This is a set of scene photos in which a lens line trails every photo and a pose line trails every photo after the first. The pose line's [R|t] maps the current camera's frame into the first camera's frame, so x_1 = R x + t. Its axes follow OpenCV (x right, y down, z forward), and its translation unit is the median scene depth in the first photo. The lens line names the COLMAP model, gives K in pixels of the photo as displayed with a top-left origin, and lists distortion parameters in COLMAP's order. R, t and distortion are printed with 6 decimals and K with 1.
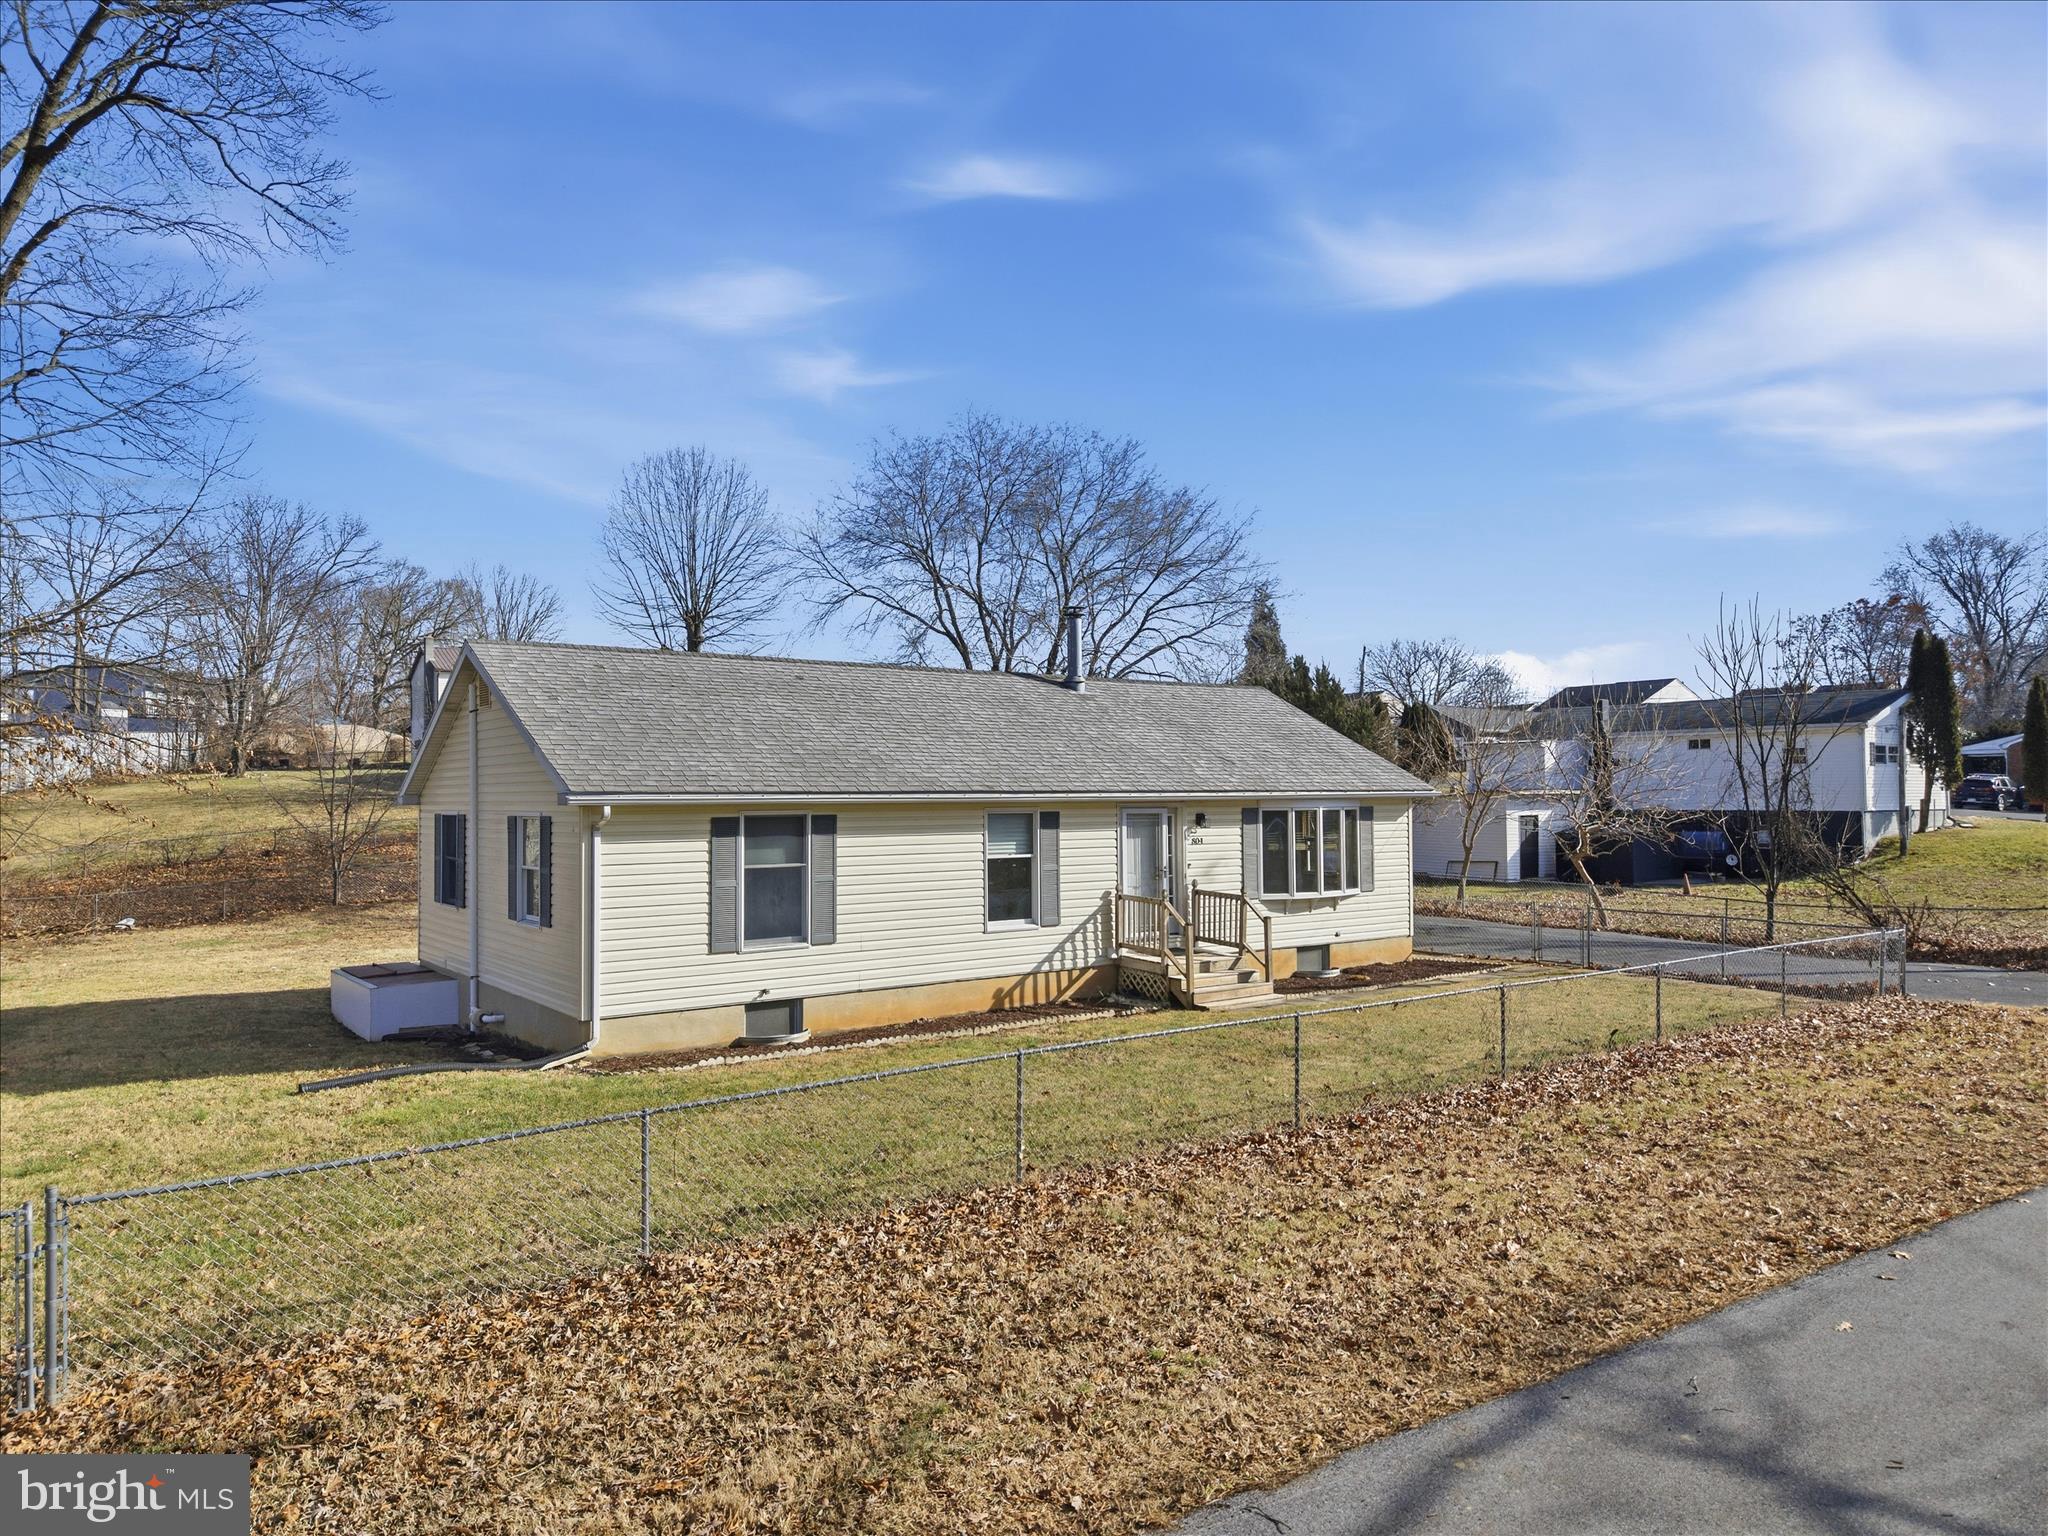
lens RADIAL K [[1381.3, 0, 1024.0], [0, 1381.3, 768.0], [0, 0, 1]] dist [0.025297, -0.029272]
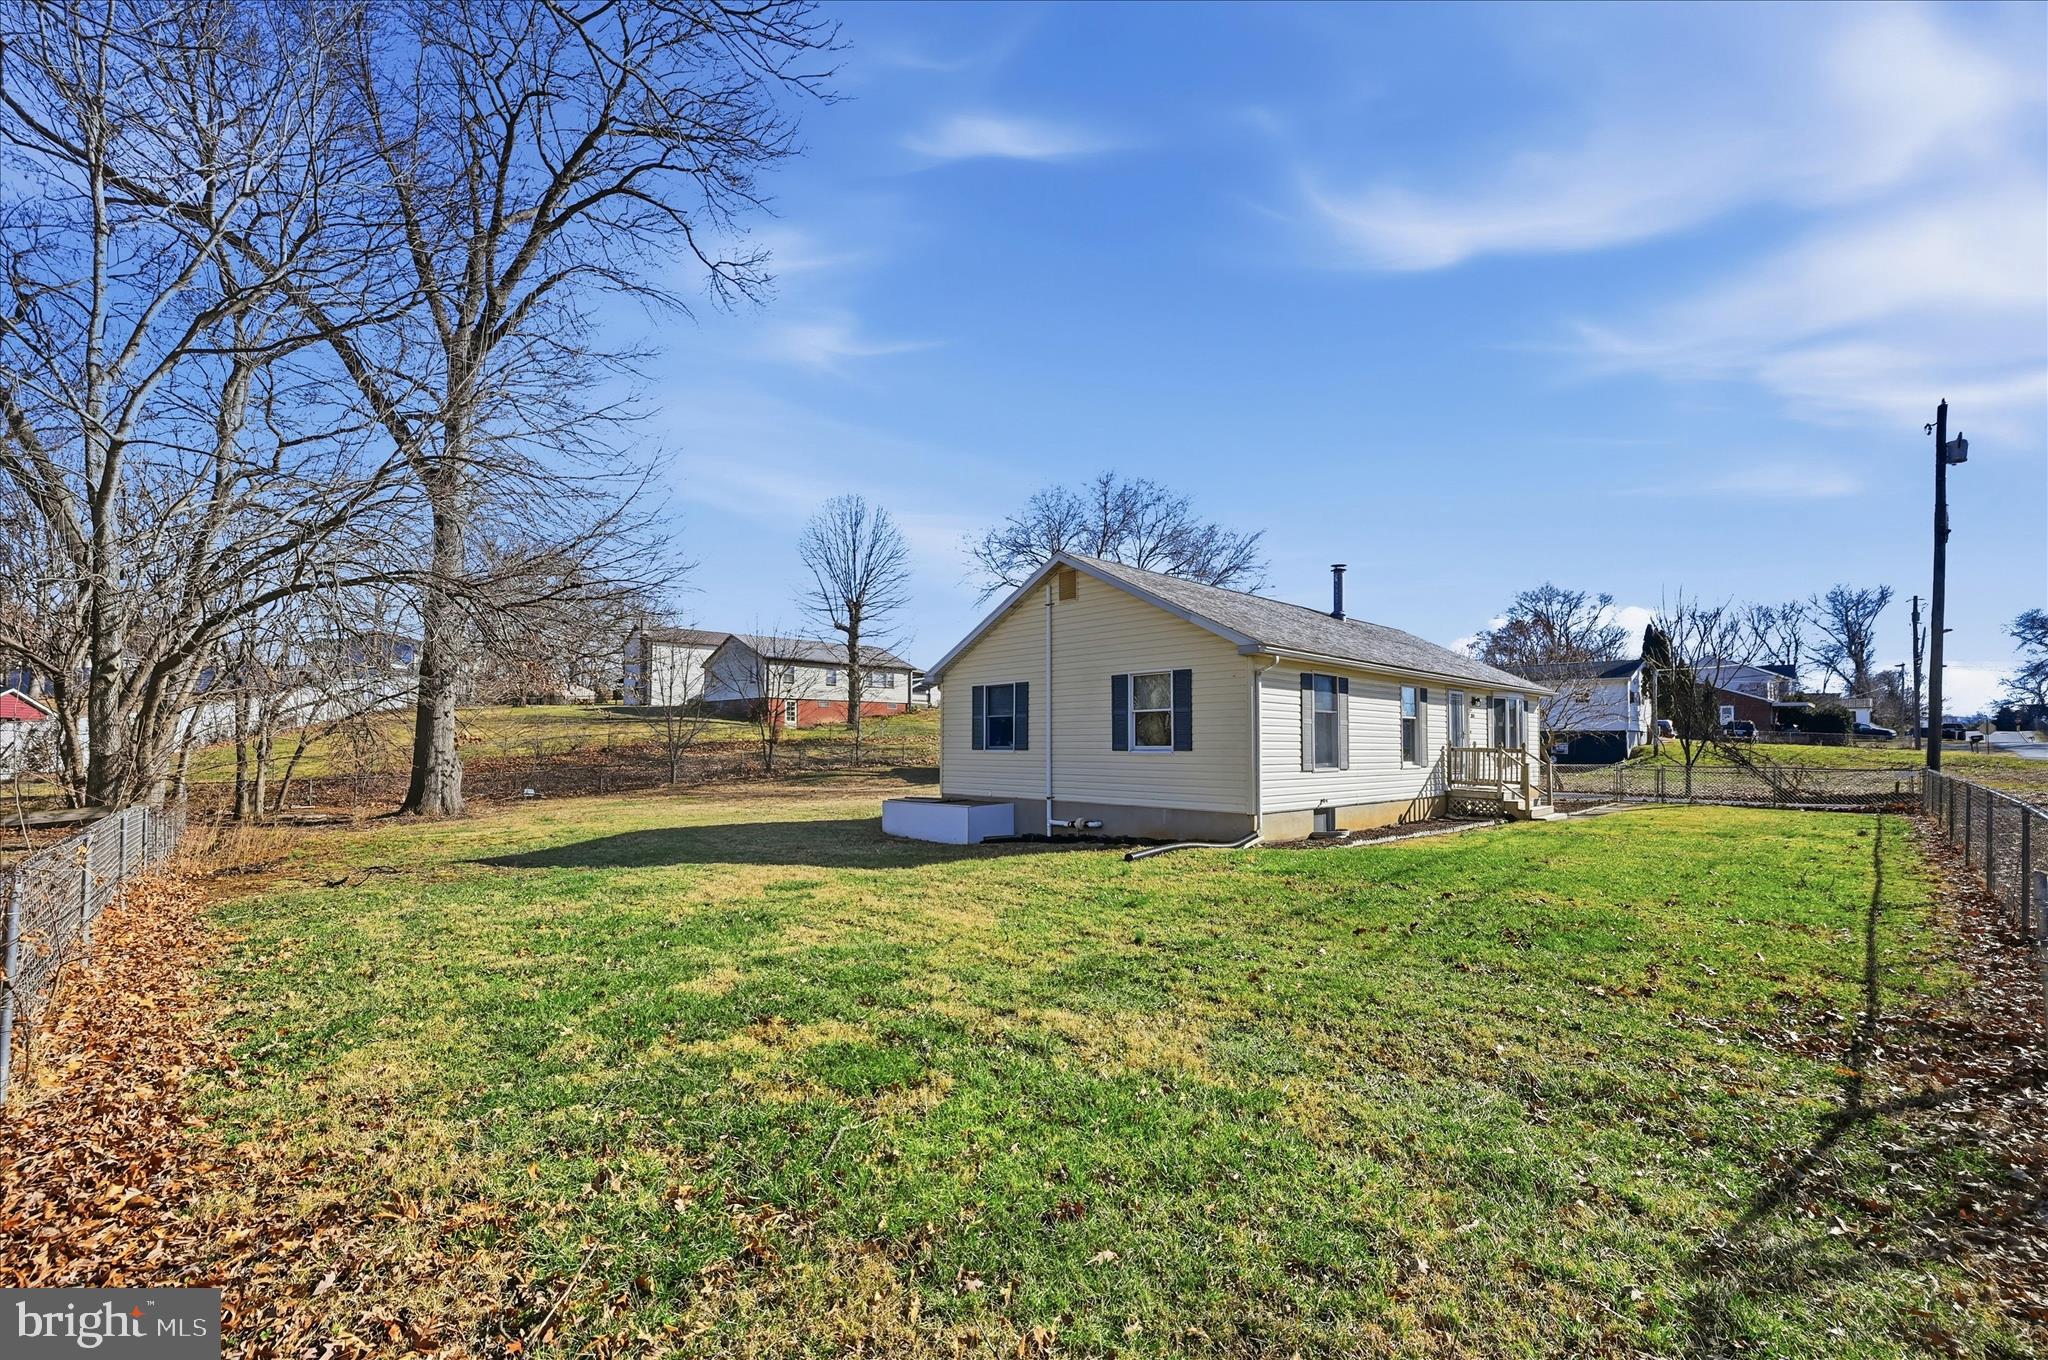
lens RADIAL K [[846.6, 0, 1026.8], [0, 846.6, 718.1], [0, 0, 1]] dist [-0.000384, 0.000013]
pose [[0.991454, 0.013161, 0.129792, -0.501833], [-0.011263, 0.999819, -0.015348, 0.080076], [-0.129970, 0.013755, 0.991422, 0.161769]]
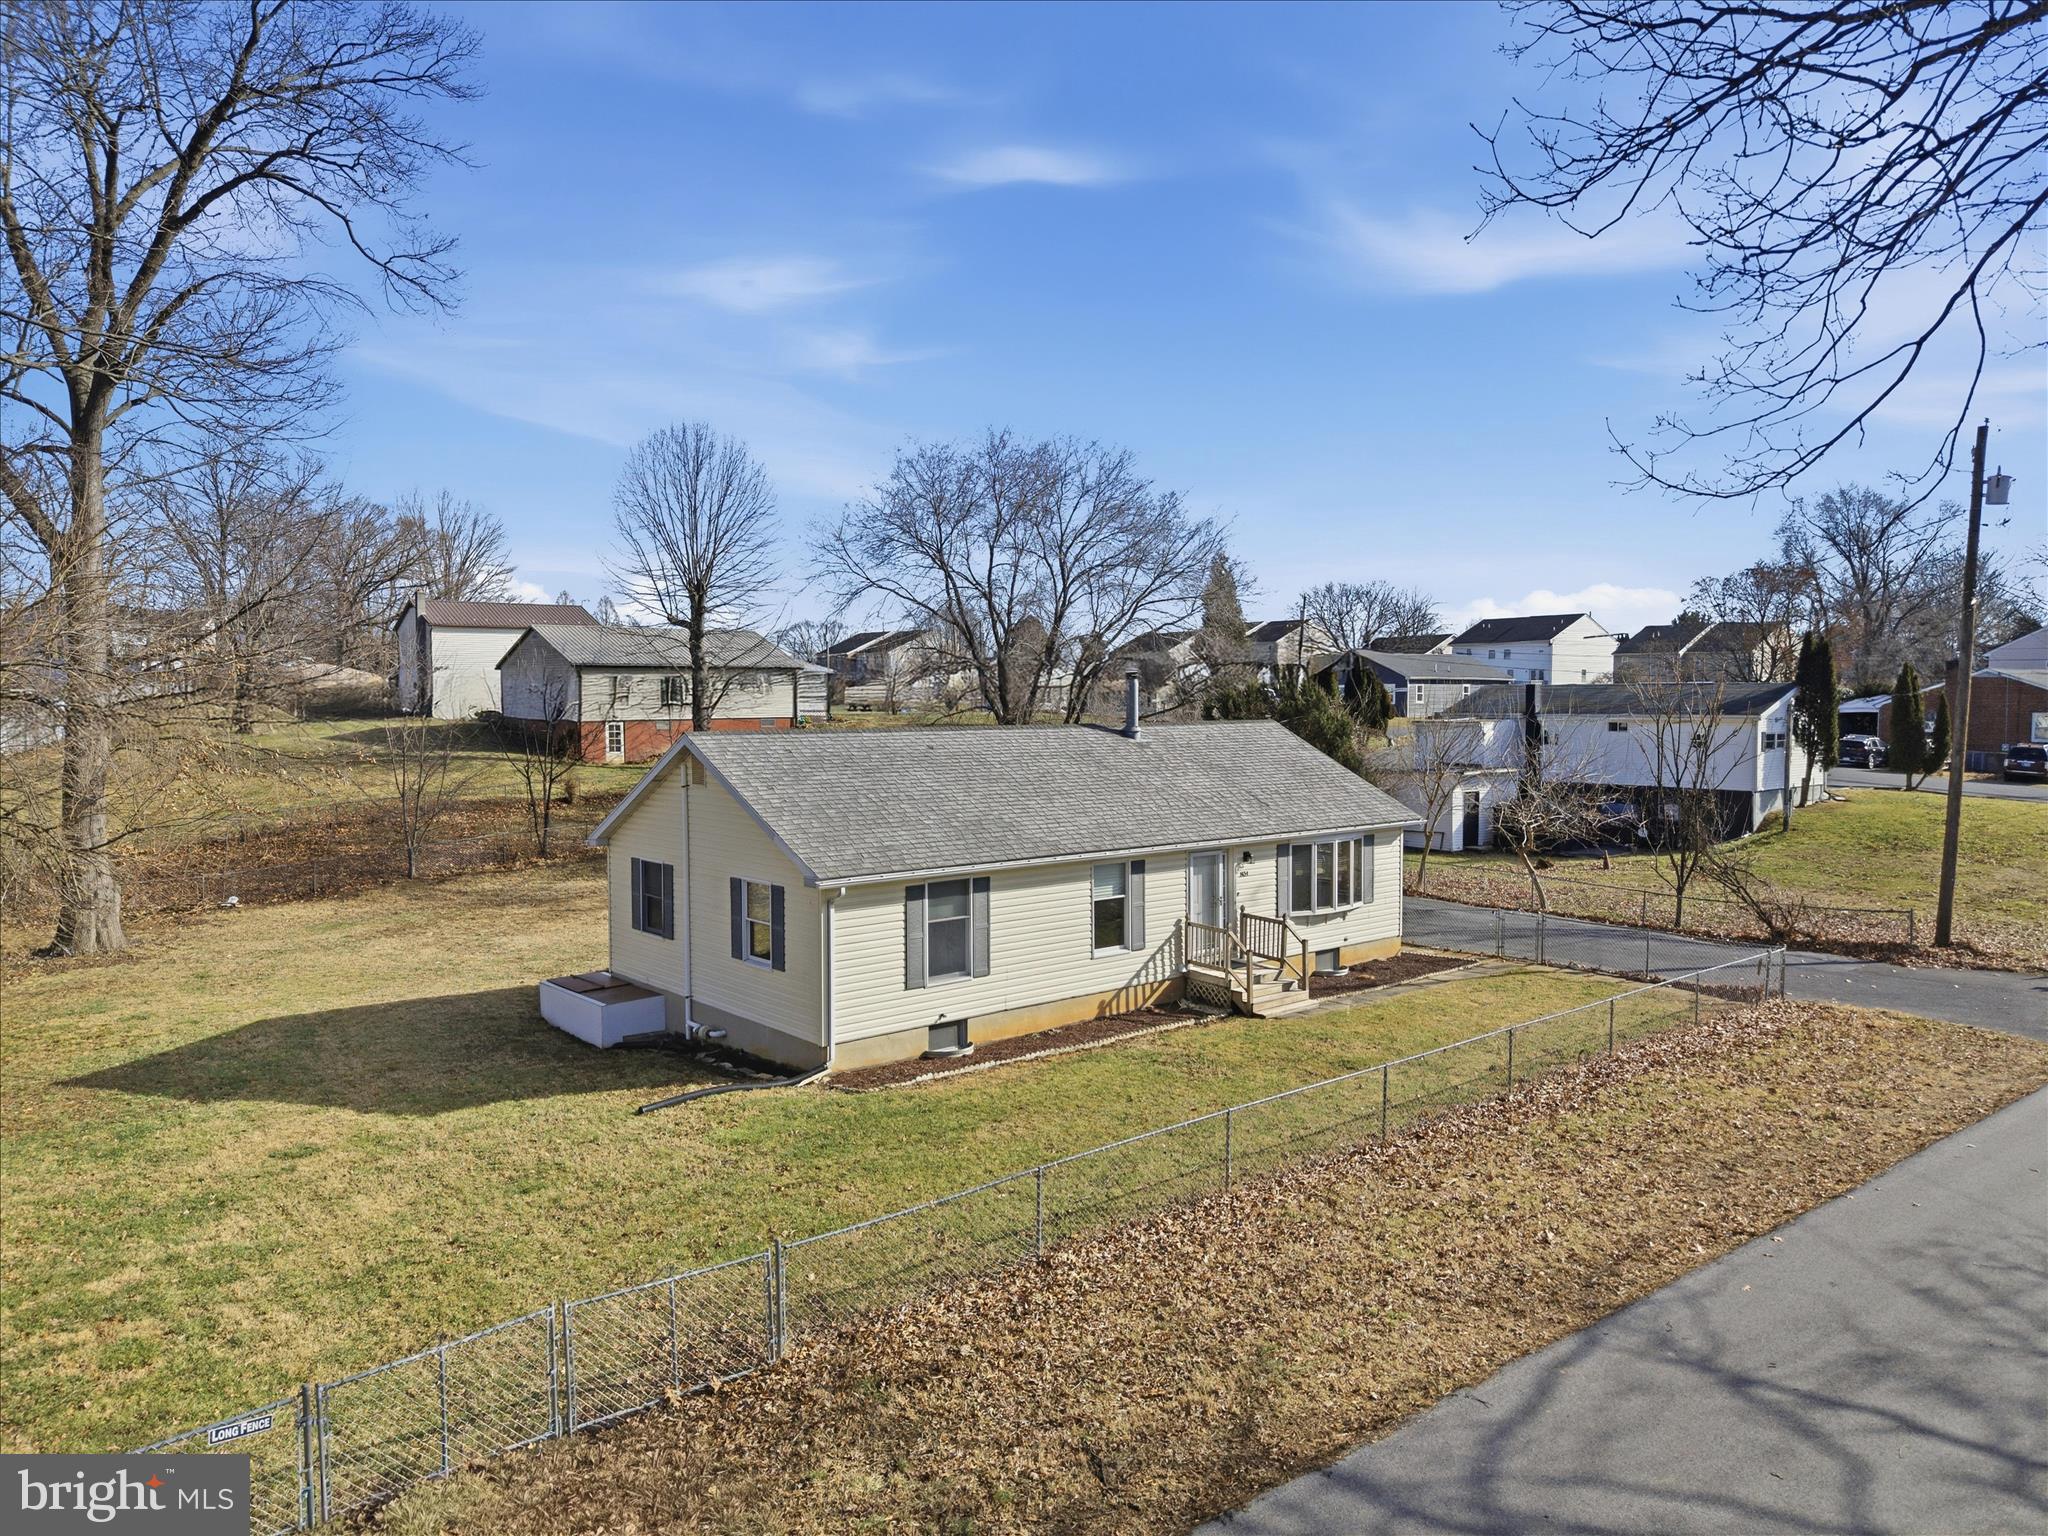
lens RADIAL K [[1381.3, 0, 1024.0], [0, 1381.3, 768.0], [0, 0, 1]] dist [0.025297, -0.029272]
pose [[0.998066, -0.000807, 0.062152, -0.161676], [-0.003603, 0.997482, 0.070822, -0.139627], [-0.062052, -0.070909, 0.995551, -0.244040]]
